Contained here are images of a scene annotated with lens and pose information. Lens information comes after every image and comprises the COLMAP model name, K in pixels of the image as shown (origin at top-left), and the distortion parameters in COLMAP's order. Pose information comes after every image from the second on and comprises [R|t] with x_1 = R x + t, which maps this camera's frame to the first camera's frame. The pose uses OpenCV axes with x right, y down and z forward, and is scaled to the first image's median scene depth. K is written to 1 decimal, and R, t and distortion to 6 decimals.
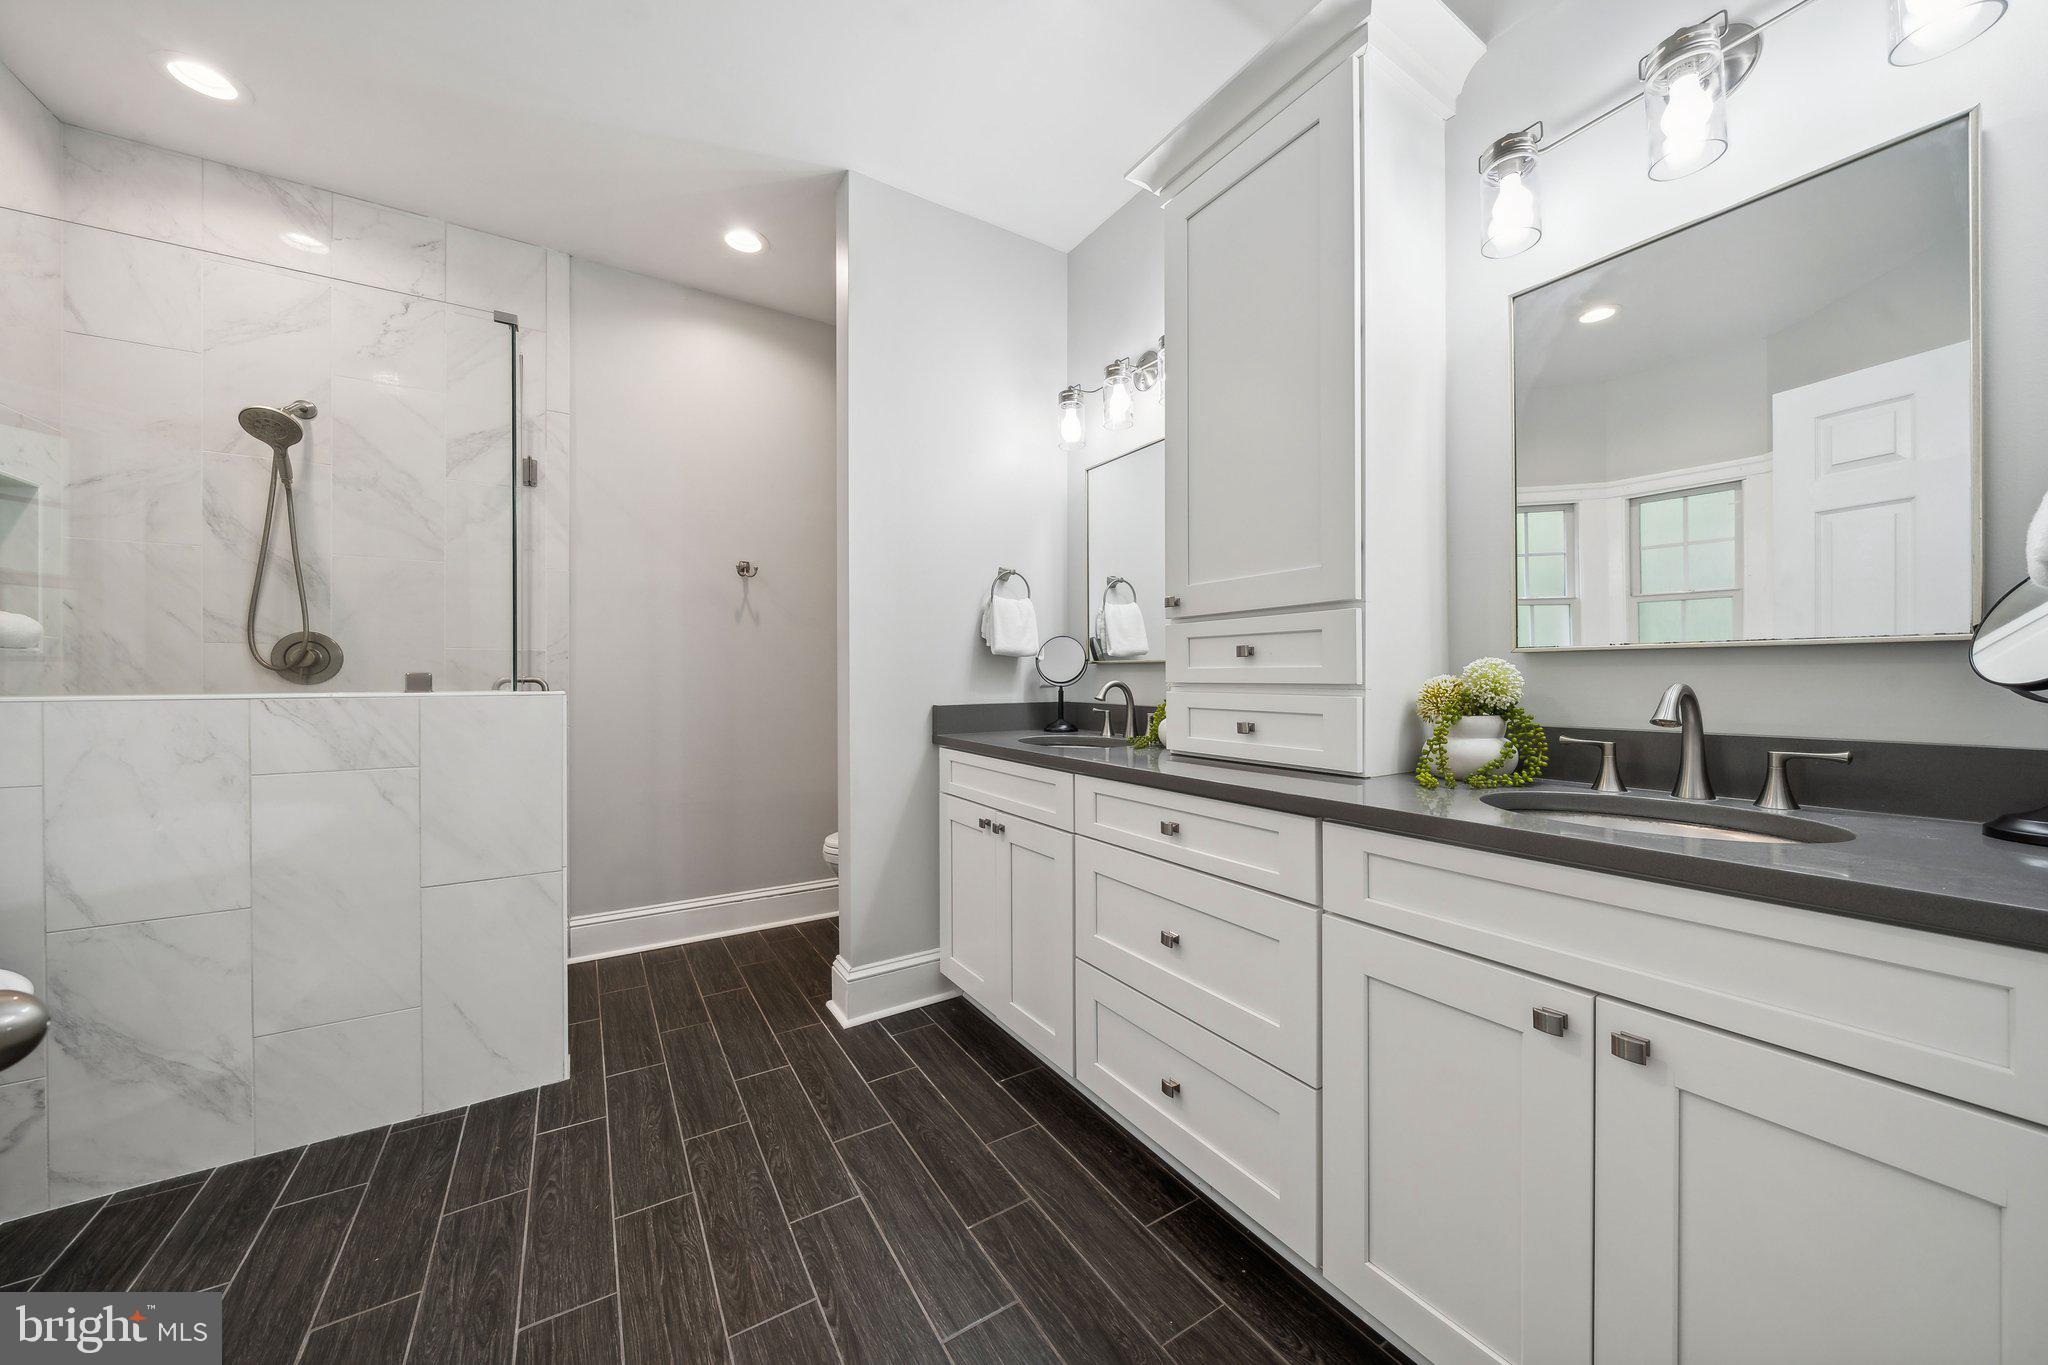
lens RADIAL K [[715.1, 0, 1021.5], [0, 715.1, 680.8], [0, 0, 1]] dist [-0.001745, -0.000116]
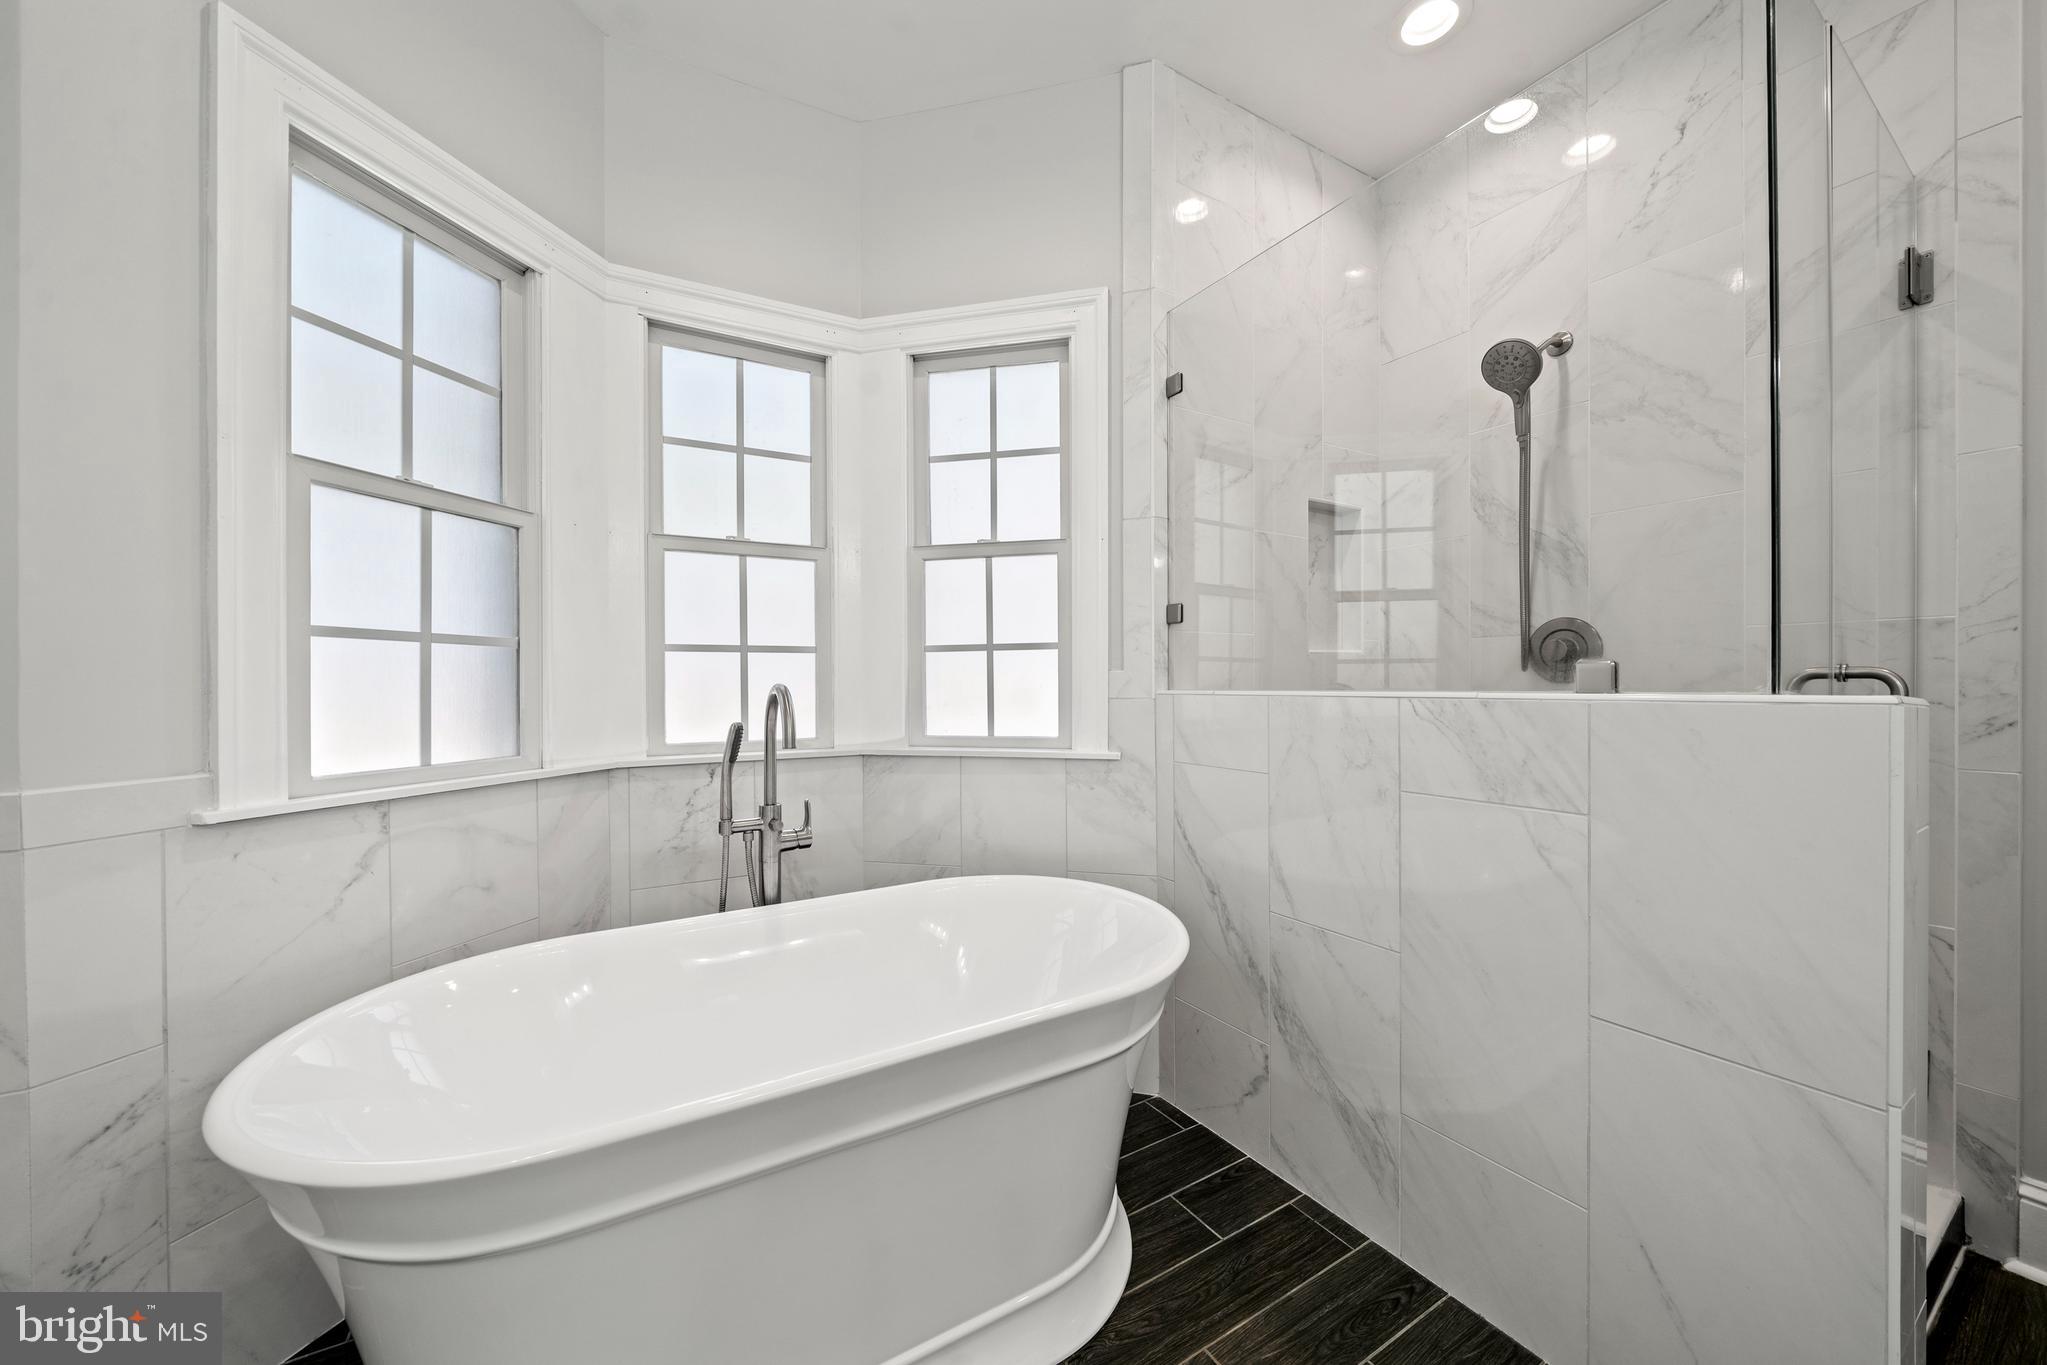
lens RADIAL K [[738.1, 0, 1019.7], [0, 738.1, 684.9], [0, 0, 1]] dist [-0.003285, -0.000278]
pose [[-0.011770, 0.003005, -0.999926, -0.182056], [-0.001542, 0.999994, 0.003023, 0.007214], [0.999930, 0.001577, -0.011765, 0.453540]]
